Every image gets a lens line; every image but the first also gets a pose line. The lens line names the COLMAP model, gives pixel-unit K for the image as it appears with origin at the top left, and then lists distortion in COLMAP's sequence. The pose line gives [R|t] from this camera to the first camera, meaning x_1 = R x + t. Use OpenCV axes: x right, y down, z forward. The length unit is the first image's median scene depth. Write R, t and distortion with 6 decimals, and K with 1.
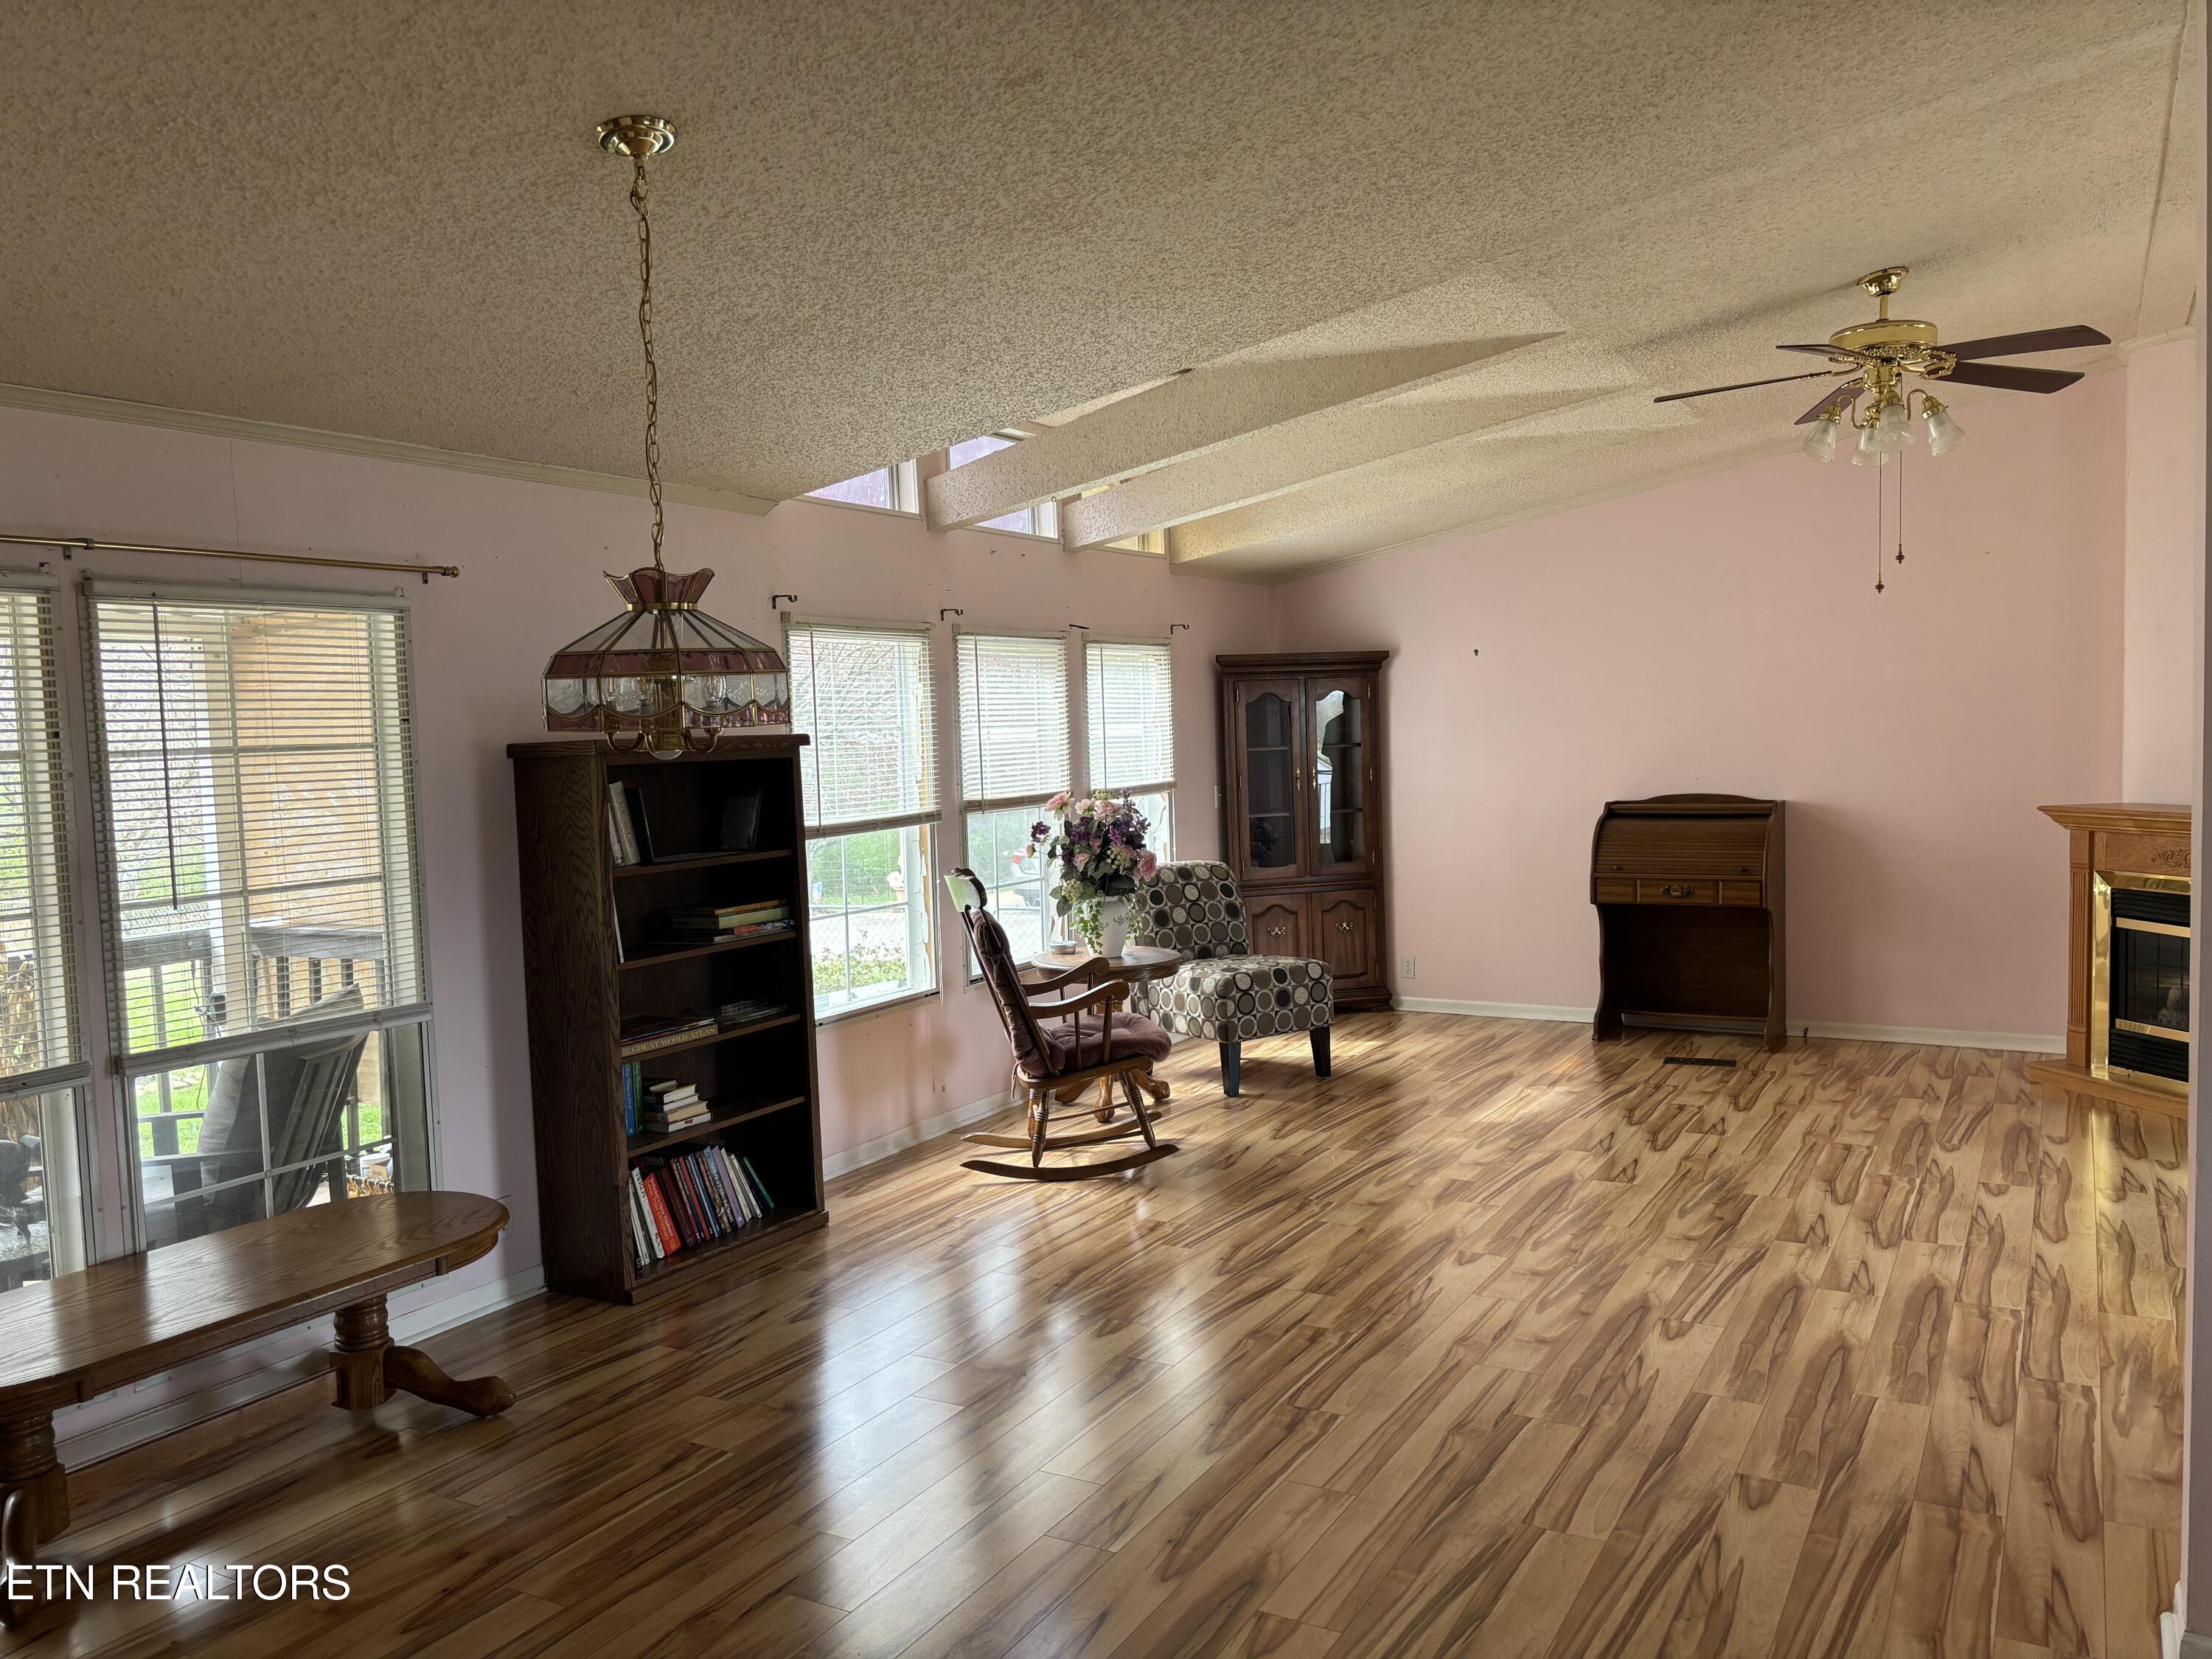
lens RADIAL K [[1672.7, 0, 1112.5], [0, 1672.7, 837.6], [0, 0, 1]] dist [0.061879, -0.069395]
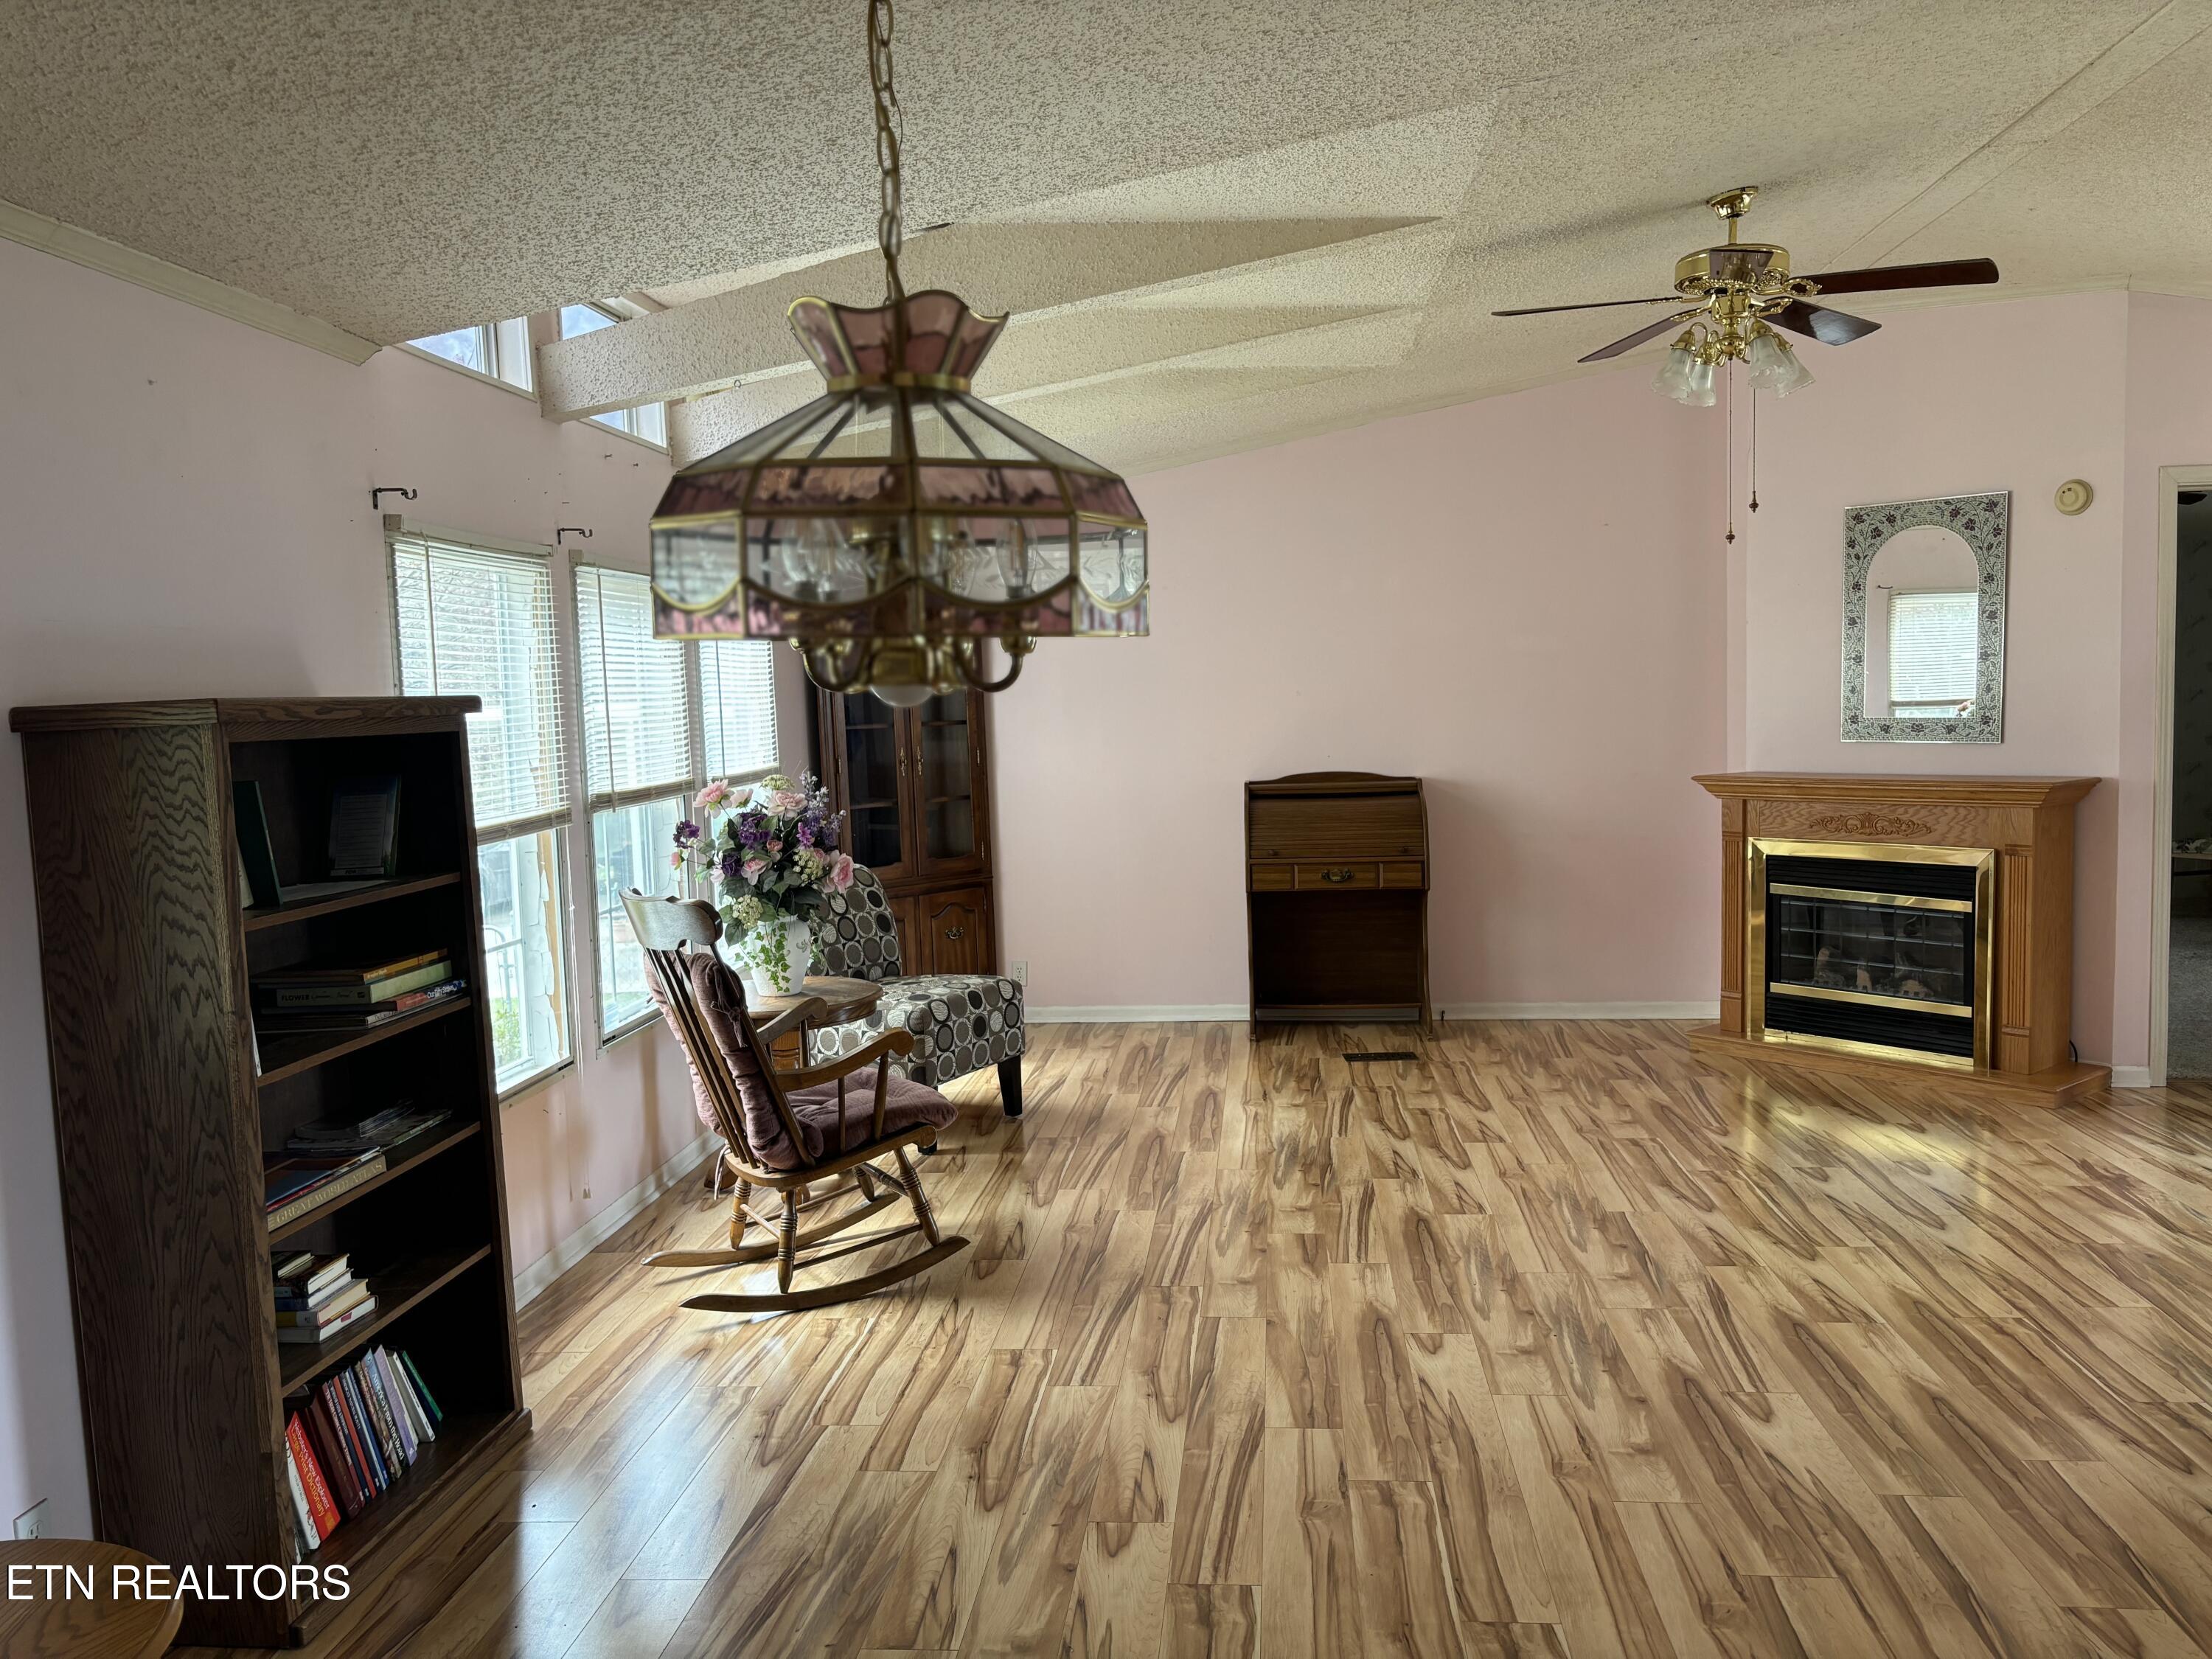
lens RADIAL K [[1683.0, 0, 1115.1], [0, 1683.0, 830.0], [0, 0, 1]] dist [0.053945, -0.064795]
pose [[0.912007, -0.031800, 0.408939, -0.213685], [0.031303, 0.999479, 0.007910, -0.006255], [-0.408978, 0.005587, 0.912527, 0.271647]]
